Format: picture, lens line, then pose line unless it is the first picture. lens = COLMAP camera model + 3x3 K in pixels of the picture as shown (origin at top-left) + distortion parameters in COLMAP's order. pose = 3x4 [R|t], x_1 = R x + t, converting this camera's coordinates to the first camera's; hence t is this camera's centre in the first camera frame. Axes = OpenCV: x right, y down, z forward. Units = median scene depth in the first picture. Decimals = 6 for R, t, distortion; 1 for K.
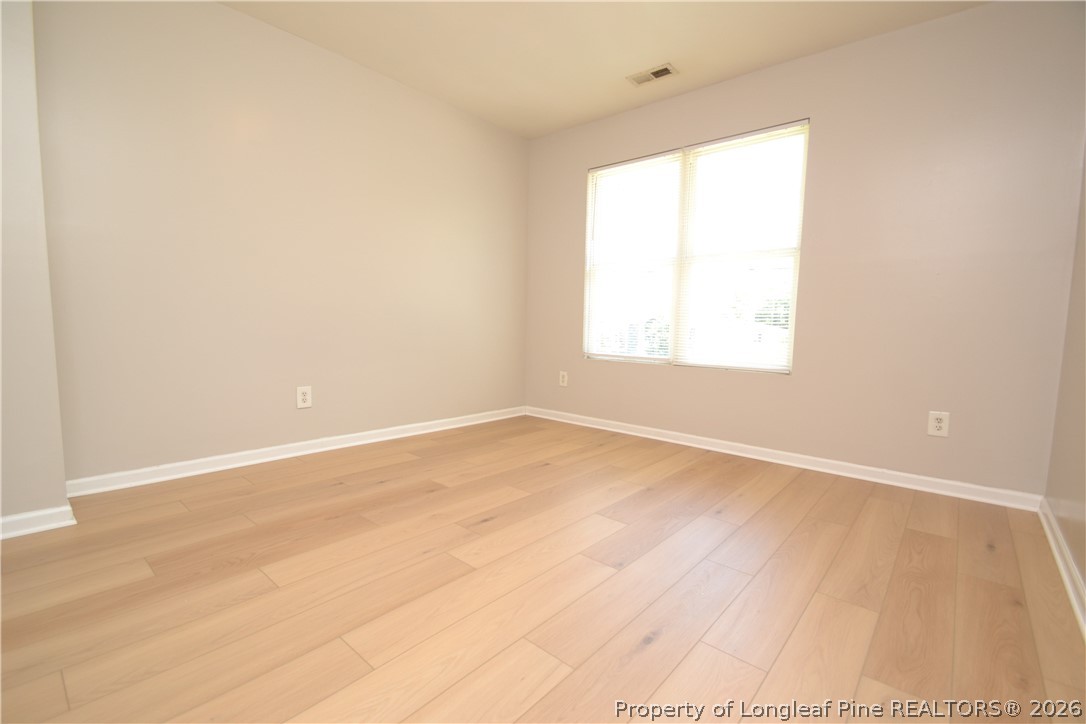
lens RADIAL K [[484.7, 0, 533.5], [0, 484.7, 363.0], [0, 0, 1]] dist [0.009083, -0.014664]
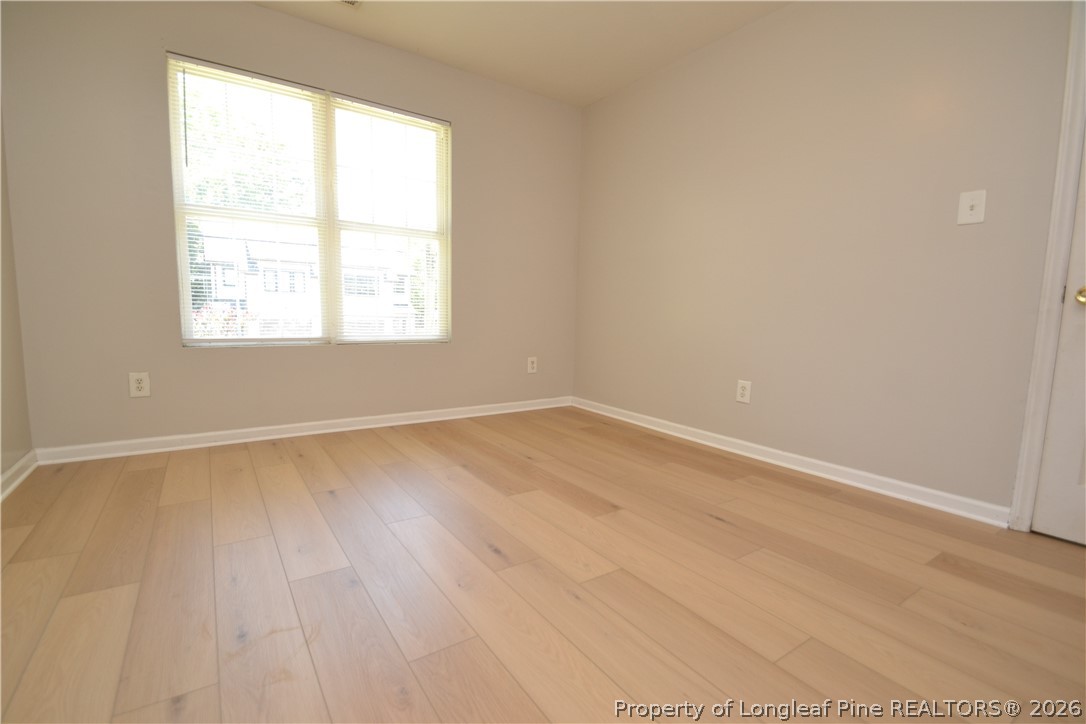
lens RADIAL K [[484.7, 0, 533.5], [0, 484.7, 363.0], [0, 0, 1]] dist [0.009083, -0.014664]
pose [[0.246806, -0.116036, 0.962093, -0.564237], [0.064597, 0.992567, 0.103140, -0.035378], [-0.966909, 0.036692, 0.252467, 0.522367]]
